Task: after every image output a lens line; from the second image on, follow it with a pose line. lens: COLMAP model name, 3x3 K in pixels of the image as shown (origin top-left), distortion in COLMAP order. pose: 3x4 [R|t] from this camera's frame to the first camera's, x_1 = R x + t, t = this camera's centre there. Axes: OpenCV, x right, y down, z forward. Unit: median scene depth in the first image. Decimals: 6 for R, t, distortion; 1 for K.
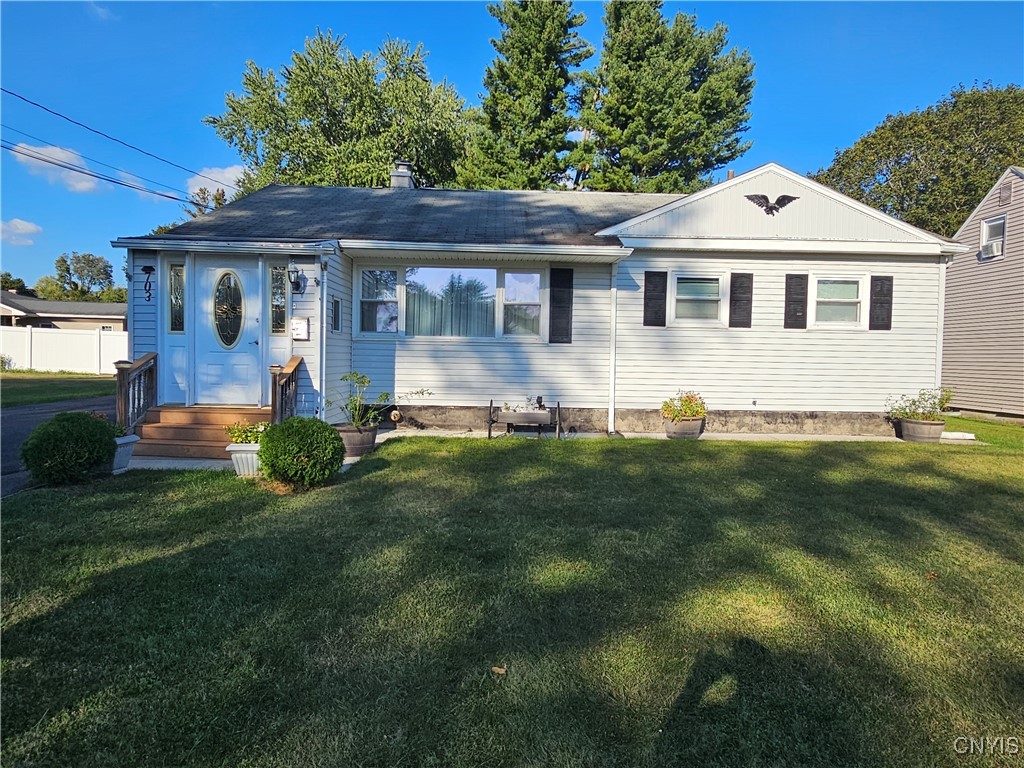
lens RADIAL K [[667.5, 0, 528.3], [0, 667.5, 380.3], [0, 0, 1]] dist [0.002611, 0.004036]
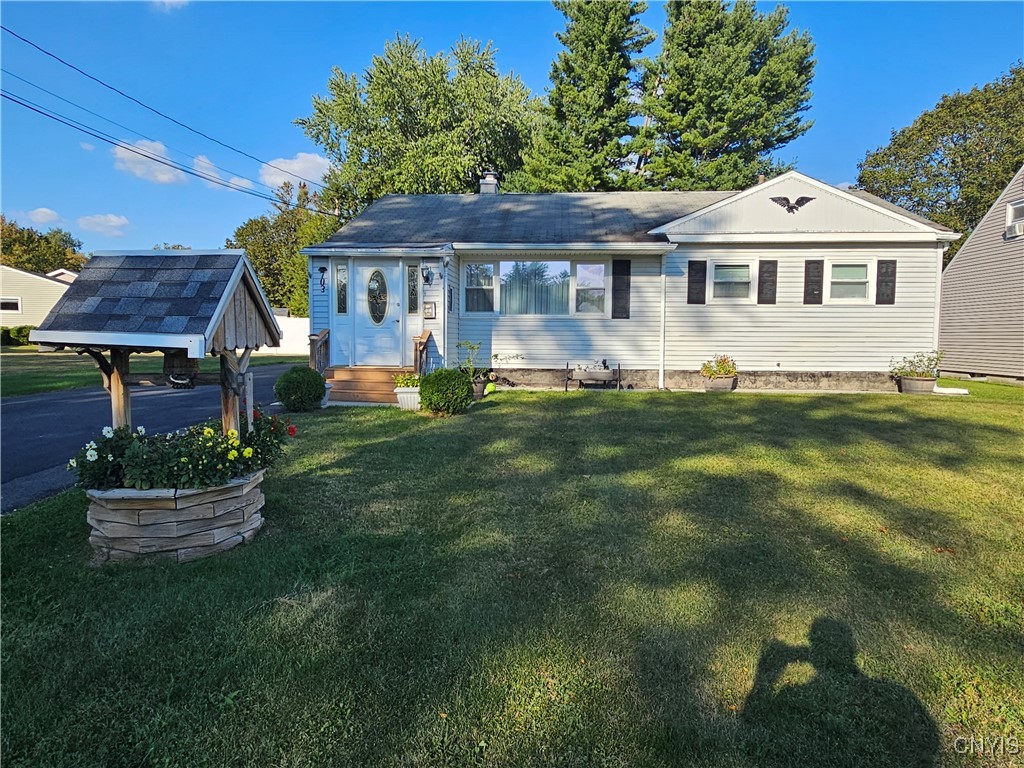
lens RADIAL K [[698.4, 0, 509.3], [0, 698.4, 390.0], [0, 0, 1]] dist [-0.002237, -0.004079]
pose [[0.993284, -0.002258, -0.115675, -0.006594], [0.006644, 0.999273, 0.037547, 0.020507], [0.115507, -0.038063, 0.992577, -0.250761]]
